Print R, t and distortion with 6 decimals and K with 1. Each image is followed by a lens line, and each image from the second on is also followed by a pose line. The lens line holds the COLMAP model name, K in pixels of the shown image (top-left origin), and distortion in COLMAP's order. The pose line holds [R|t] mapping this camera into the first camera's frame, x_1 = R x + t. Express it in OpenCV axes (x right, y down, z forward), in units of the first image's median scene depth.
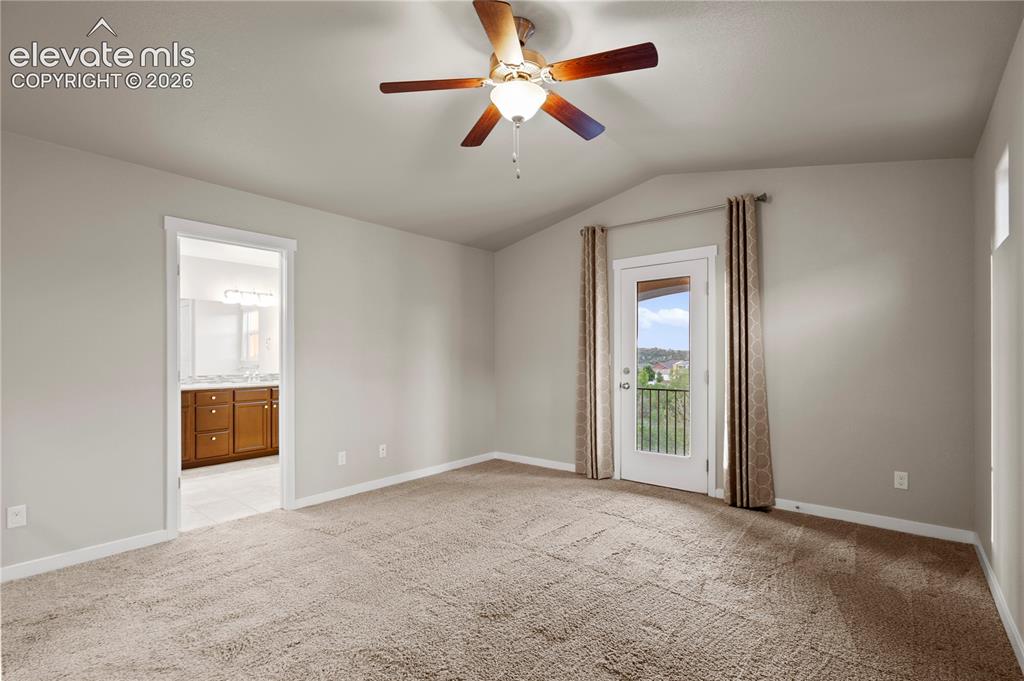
lens RADIAL K [[462.7, 0, 511.5], [0, 462.7, 346.0], [0, 0, 1]] dist [-0.005754, 0.003507]
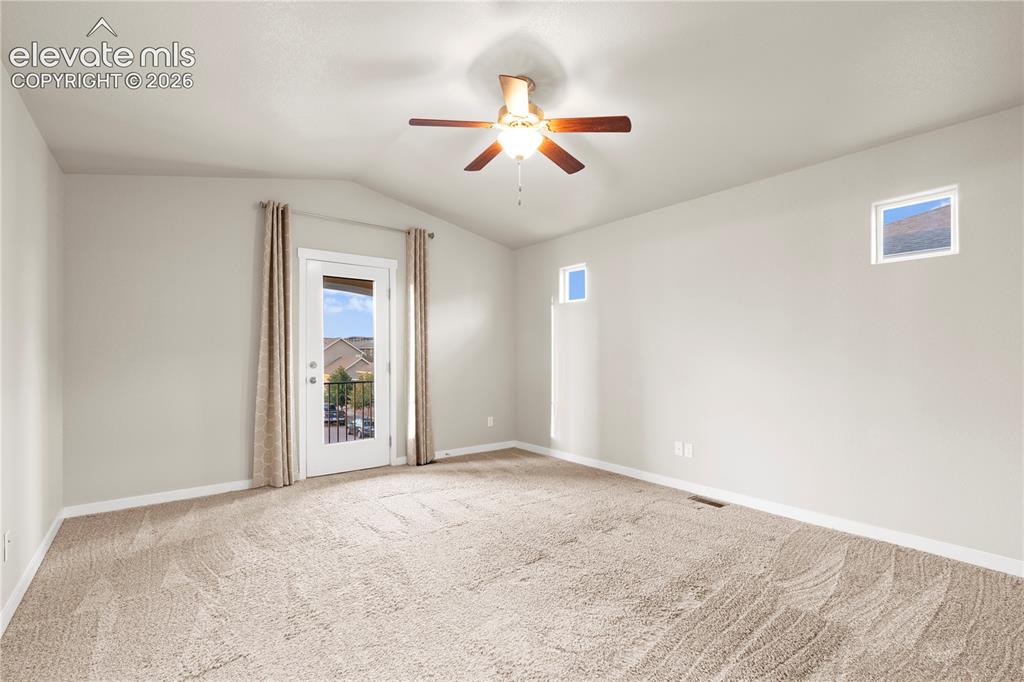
lens RADIAL K [[462.7, 0, 511.5], [0, 462.7, 346.5], [0, 0, 1]] dist [-0.005754, 0.003507]
pose [[0.222606, 0.014527, 0.974800, -0.687094], [-0.025629, 0.999631, -0.009044, 0.014411], [-0.974571, -0.022970, 0.222896, 0.428131]]
